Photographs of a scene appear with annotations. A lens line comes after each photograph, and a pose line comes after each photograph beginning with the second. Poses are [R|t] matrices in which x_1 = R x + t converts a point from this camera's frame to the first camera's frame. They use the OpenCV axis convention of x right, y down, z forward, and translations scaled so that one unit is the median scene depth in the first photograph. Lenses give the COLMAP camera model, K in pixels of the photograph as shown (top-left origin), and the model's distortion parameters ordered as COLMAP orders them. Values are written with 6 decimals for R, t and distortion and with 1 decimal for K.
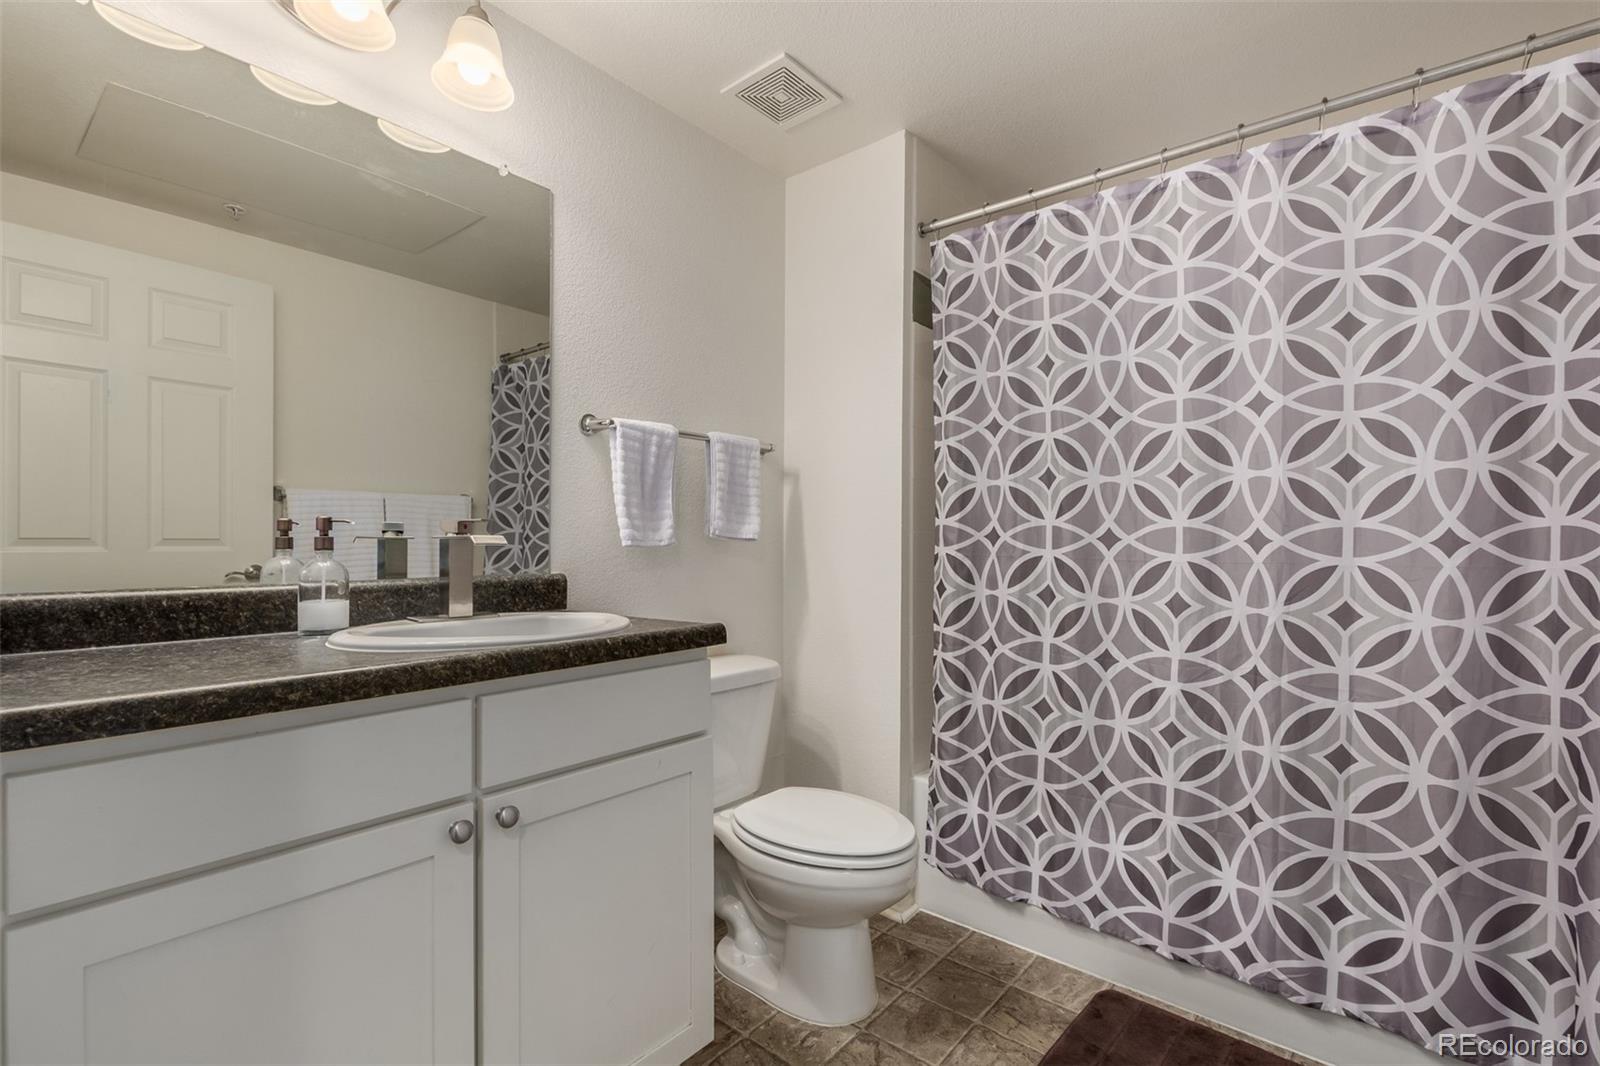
lens RADIAL K [[726.8, 0, 800.1], [0, 726.8, 541.8], [0, 0, 1]] dist [0.011552, -0.004176]
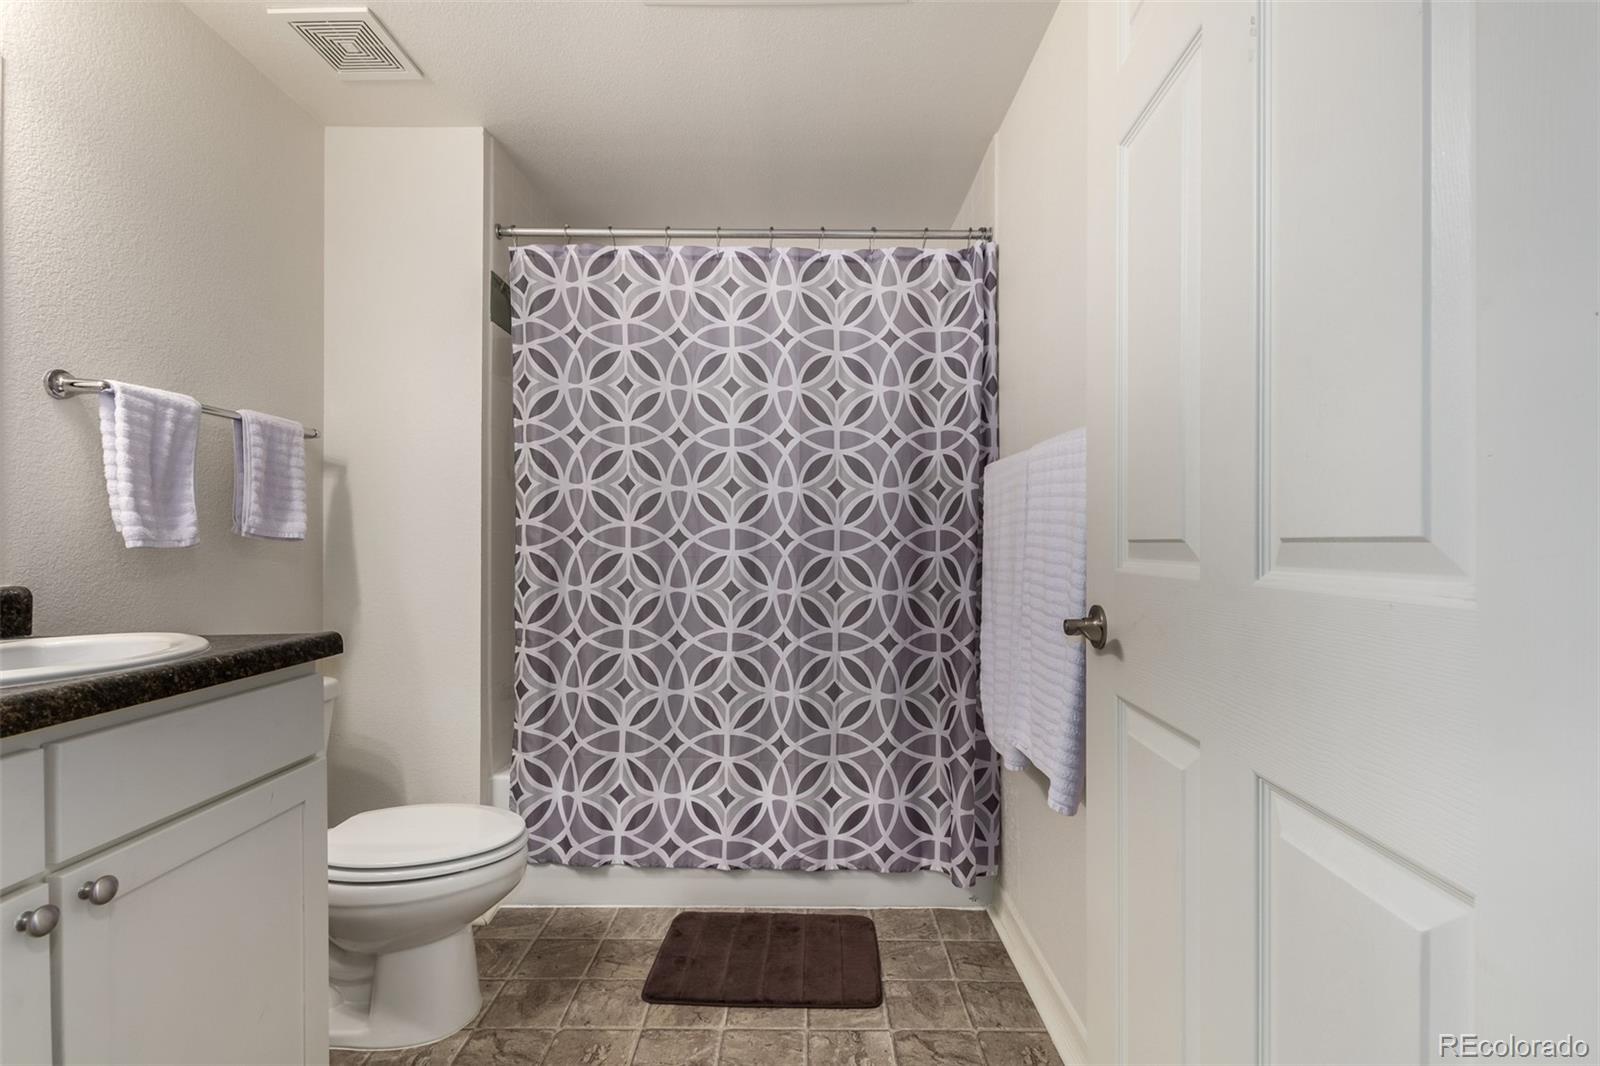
lens RADIAL K [[726.8, 0, 800.1], [0, 726.8, 541.8], [0, 0, 1]] dist [0.011552, -0.004176]
pose [[0.773877, -0.003358, 0.633327, -0.174615], [0.003558, 0.999993, 0.000955, 0.001147], [-0.633326, 0.001514, 0.773884, -0.050558]]
